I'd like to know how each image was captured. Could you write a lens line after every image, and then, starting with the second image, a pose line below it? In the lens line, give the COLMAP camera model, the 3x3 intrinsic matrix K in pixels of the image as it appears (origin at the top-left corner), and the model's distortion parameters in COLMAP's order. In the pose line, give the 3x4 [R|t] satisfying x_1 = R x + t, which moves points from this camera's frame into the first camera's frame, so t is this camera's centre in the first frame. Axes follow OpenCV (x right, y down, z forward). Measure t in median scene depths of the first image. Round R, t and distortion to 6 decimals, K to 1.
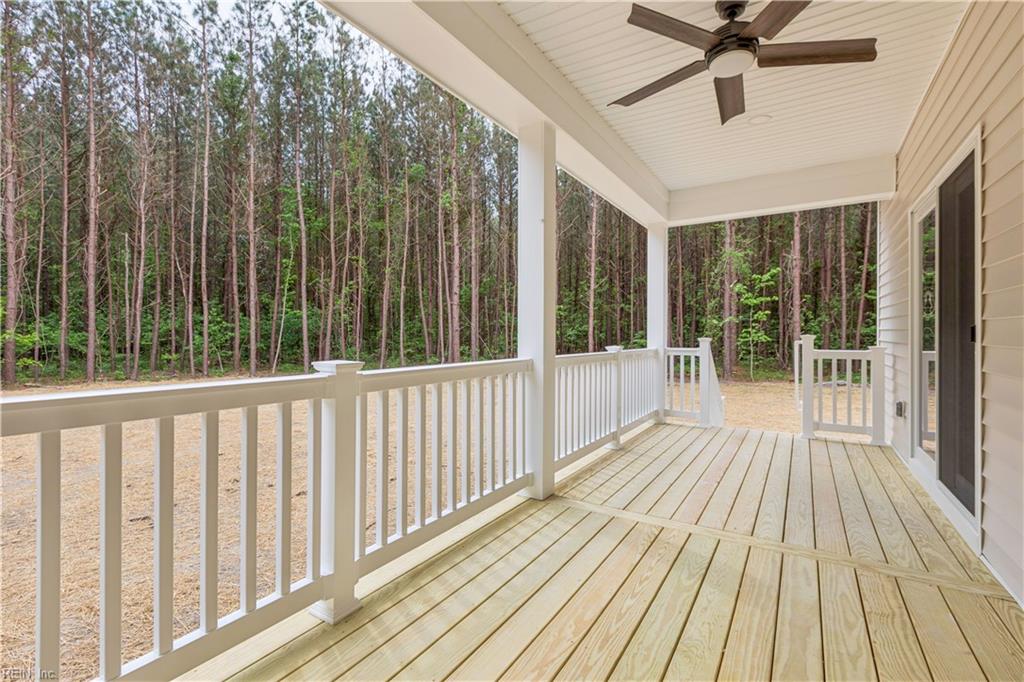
lens RADIAL K [[458.0, 0, 507.7], [0, 458.0, 337.8], [0, 0, 1]] dist [-0.001556, -0.000227]
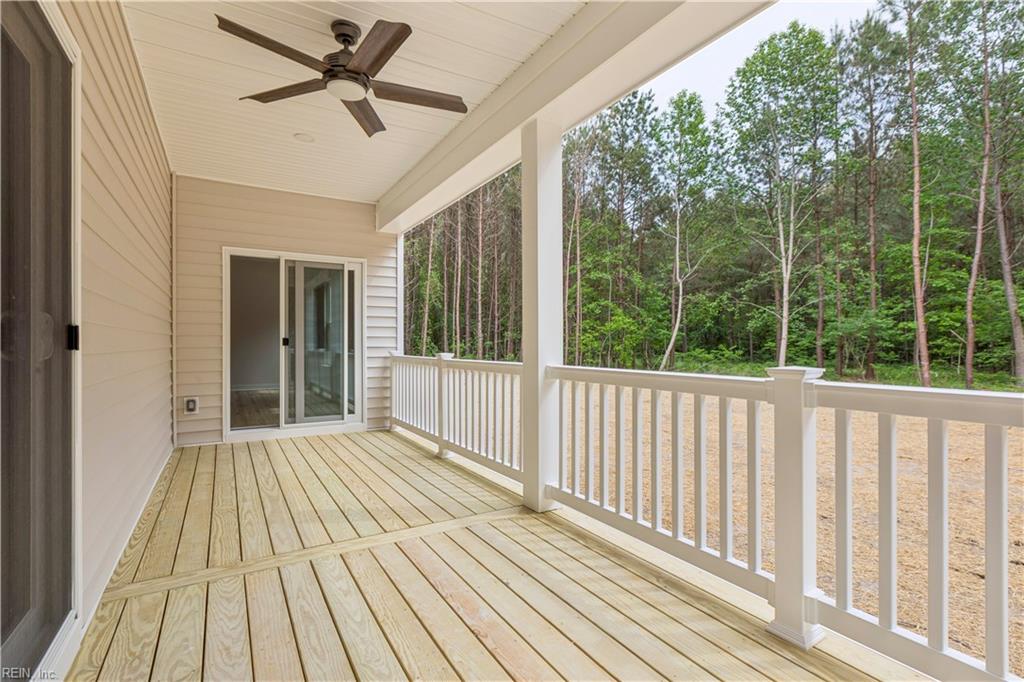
lens RADIAL K [[458.0, 0, 507.2], [0, 458.0, 342.9], [0, 0, 1]] dist [-0.001556, -0.000227]
pose [[-0.427066, -0.004485, -0.904209, 1.228476], [-0.005127, 0.999984, -0.002538, -0.005214], [0.904206, 0.003552, -0.427082, 1.691644]]
